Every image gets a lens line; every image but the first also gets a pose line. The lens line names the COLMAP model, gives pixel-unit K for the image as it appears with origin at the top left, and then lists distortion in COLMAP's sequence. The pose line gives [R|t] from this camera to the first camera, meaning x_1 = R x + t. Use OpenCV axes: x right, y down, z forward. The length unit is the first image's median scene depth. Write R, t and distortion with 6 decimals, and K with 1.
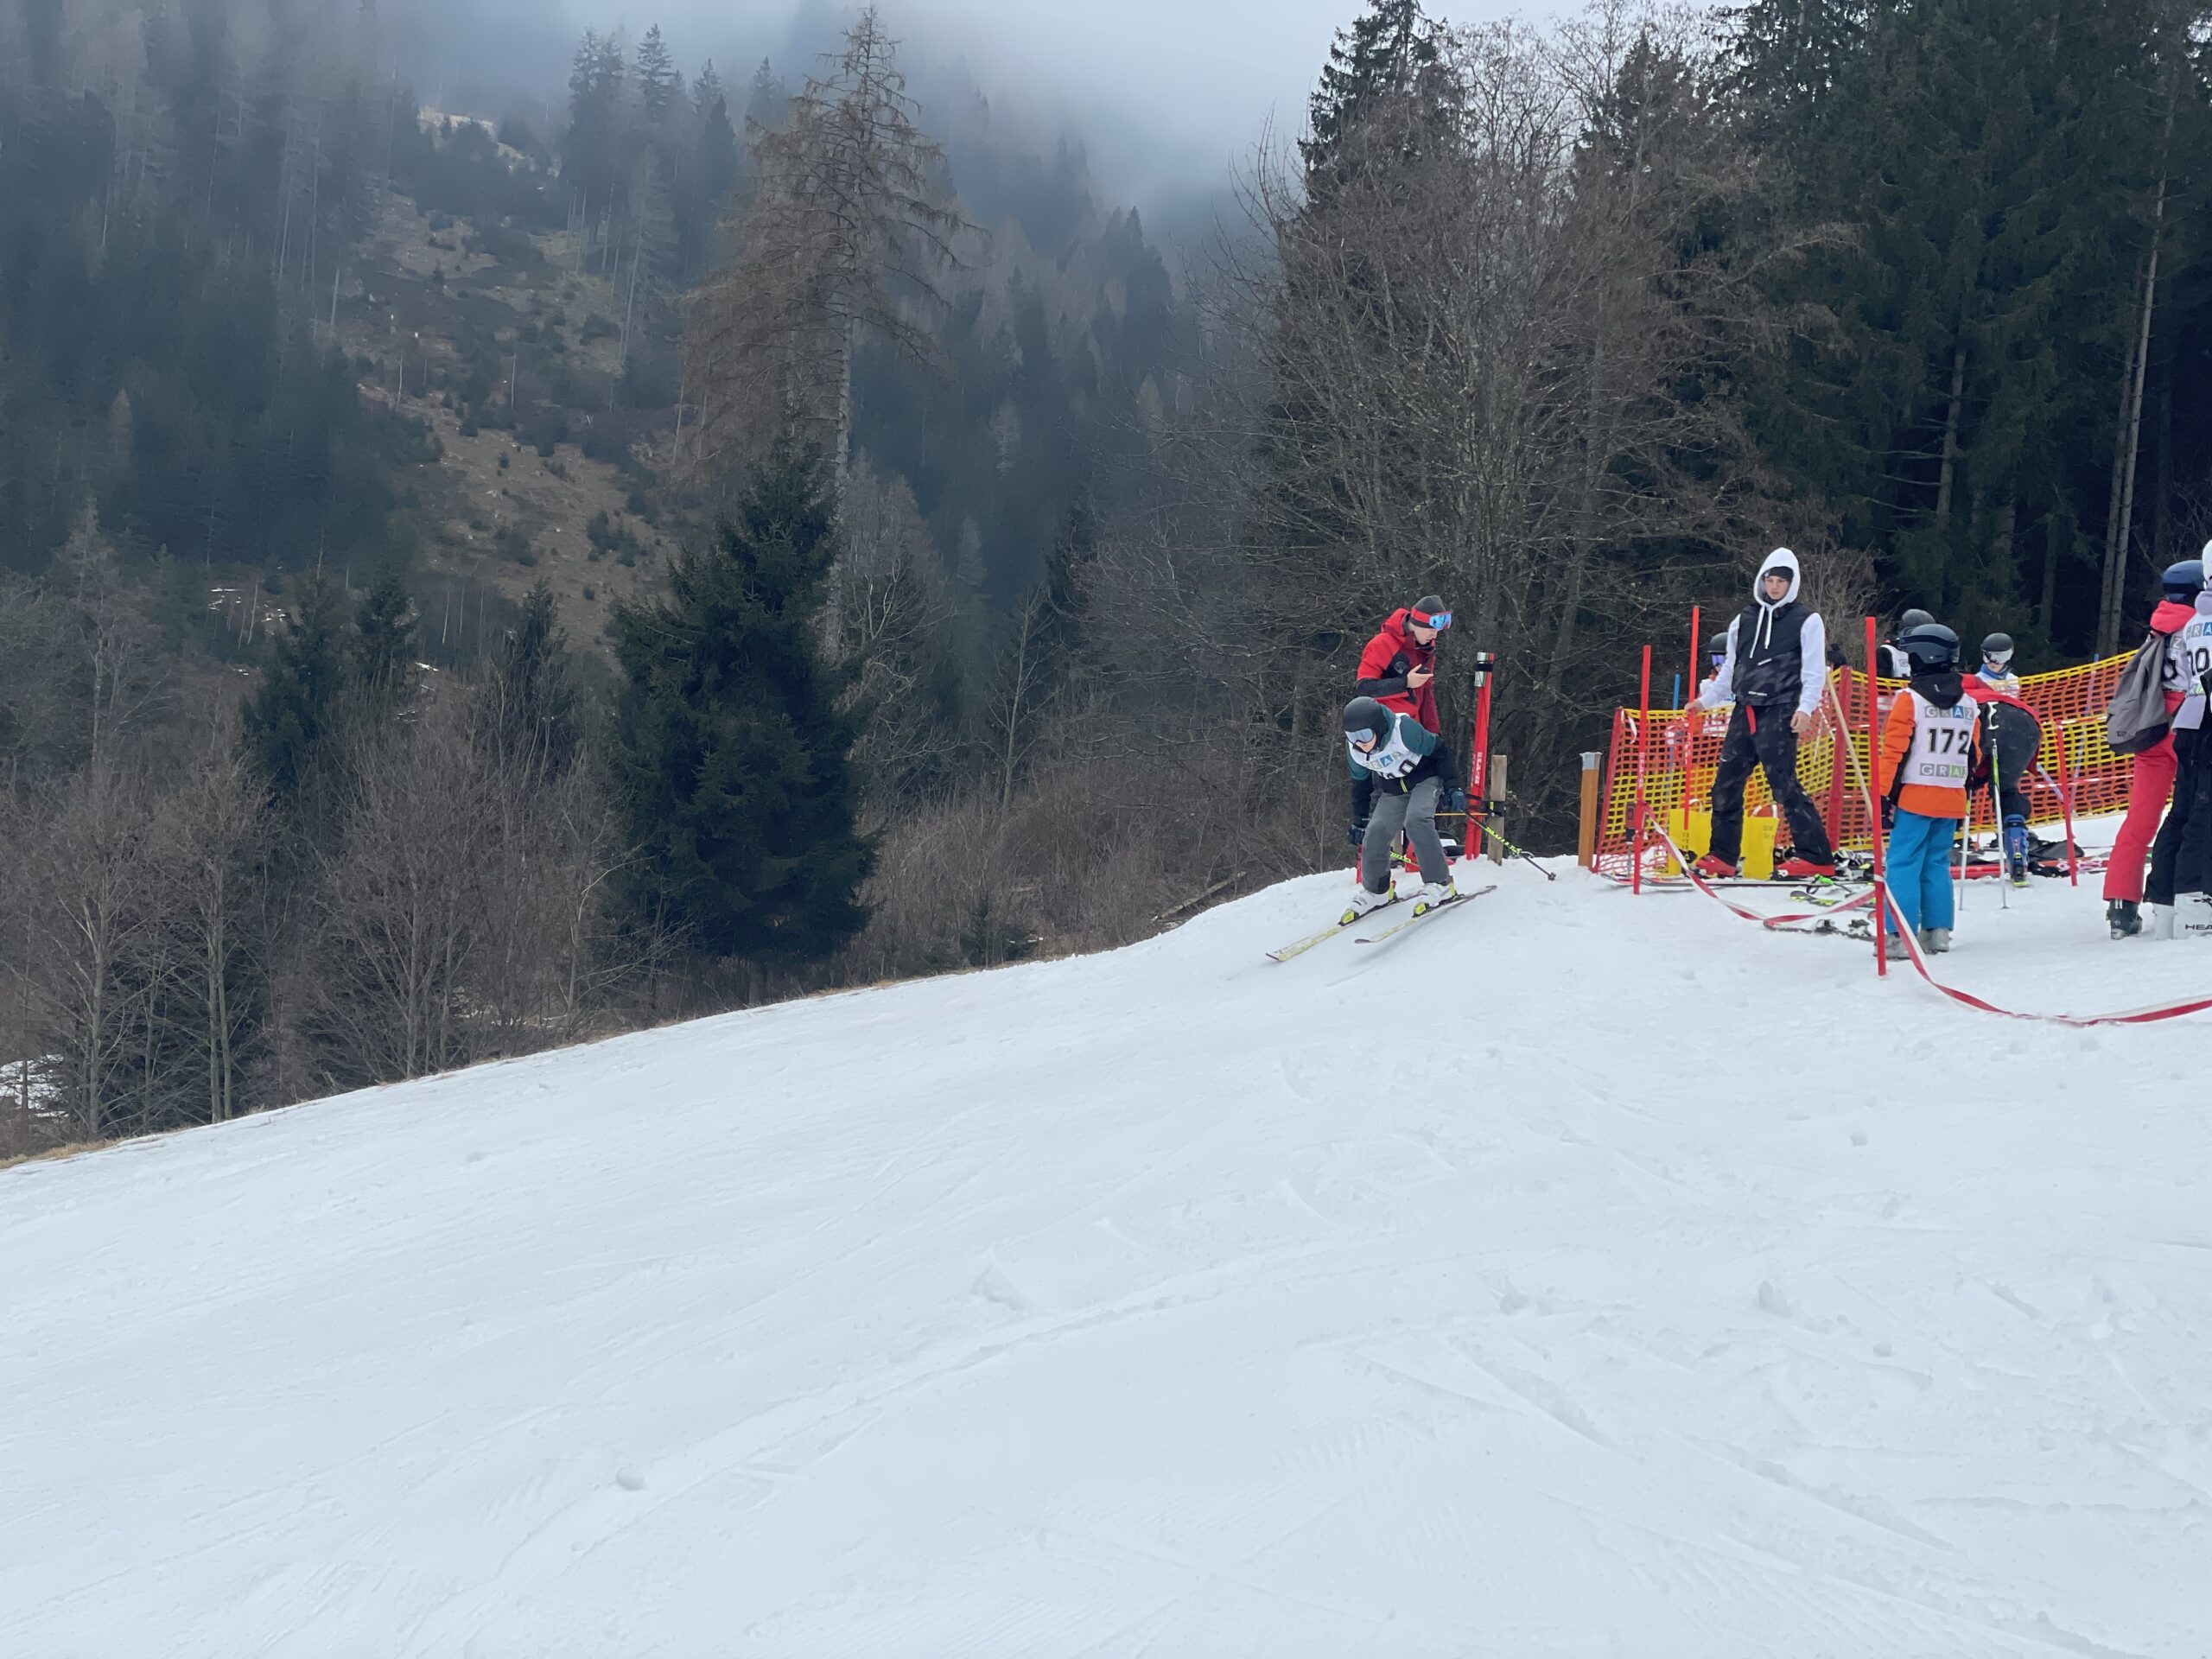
lens RADIAL K [[3310.0, 0, 1107.5], [0, 3310.0, 846.5], [0, 0, 1]] dist [0.173980, -0.167601]
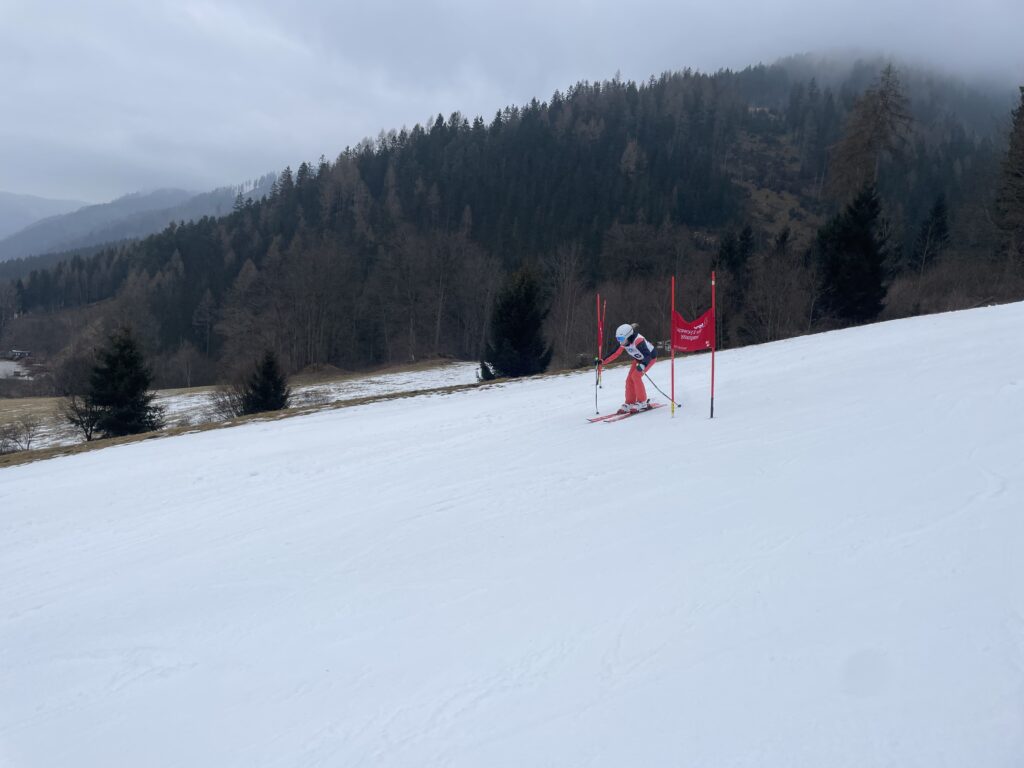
lens RADIAL K [[792.0, 0, 508.0], [0, 792.0, 383.6], [0, 0, 1]] dist [0.122753, -0.157468]
pose [[0.888465, 0.046317, -0.456601, -0.021848], [0.003678, 0.994144, 0.108000, 0.005300], [0.458930, -0.097633, 0.883092, -0.030409]]
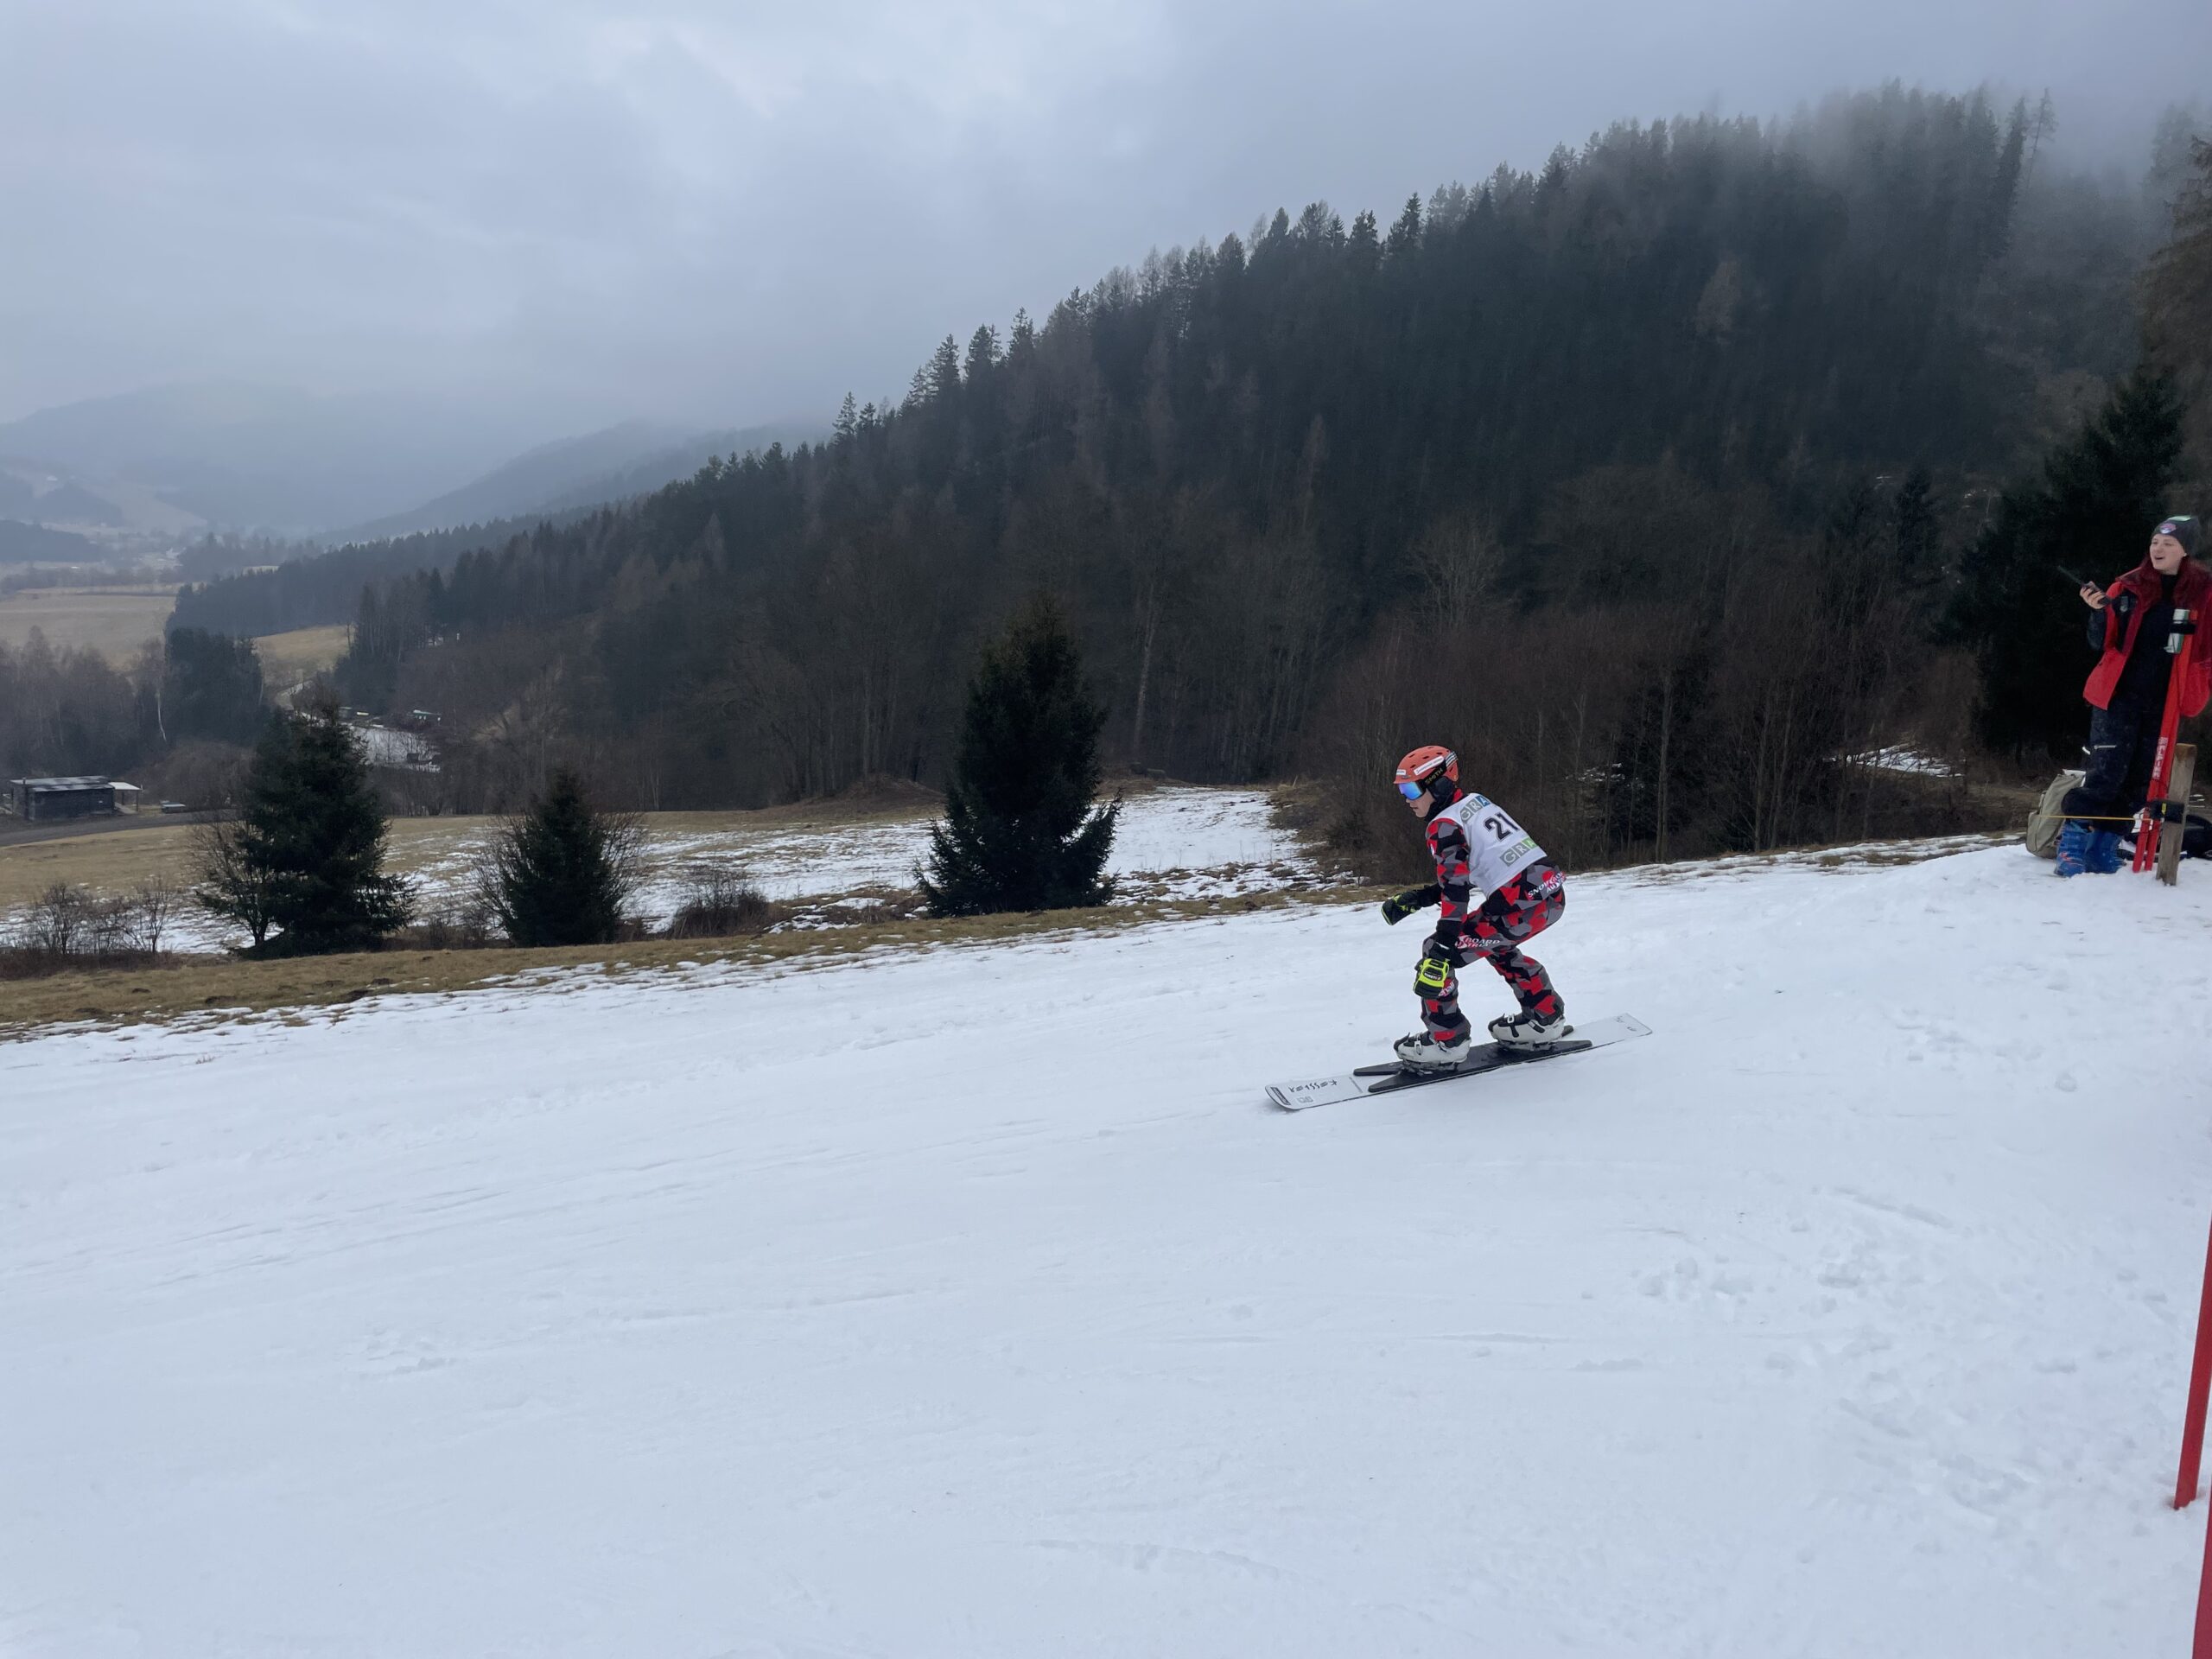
lens RADIAL K [[1710.9, 0, 1097.4], [0, 1710.9, 828.7], [0, 0, 1]] dist [0.122753, -0.157468]
pose [[0.764802, 0.094813, -0.637251, 0.040794], [-0.017455, 0.991798, 0.126615, -0.012173], [0.644029, -0.085712, 0.760184, 0.116518]]
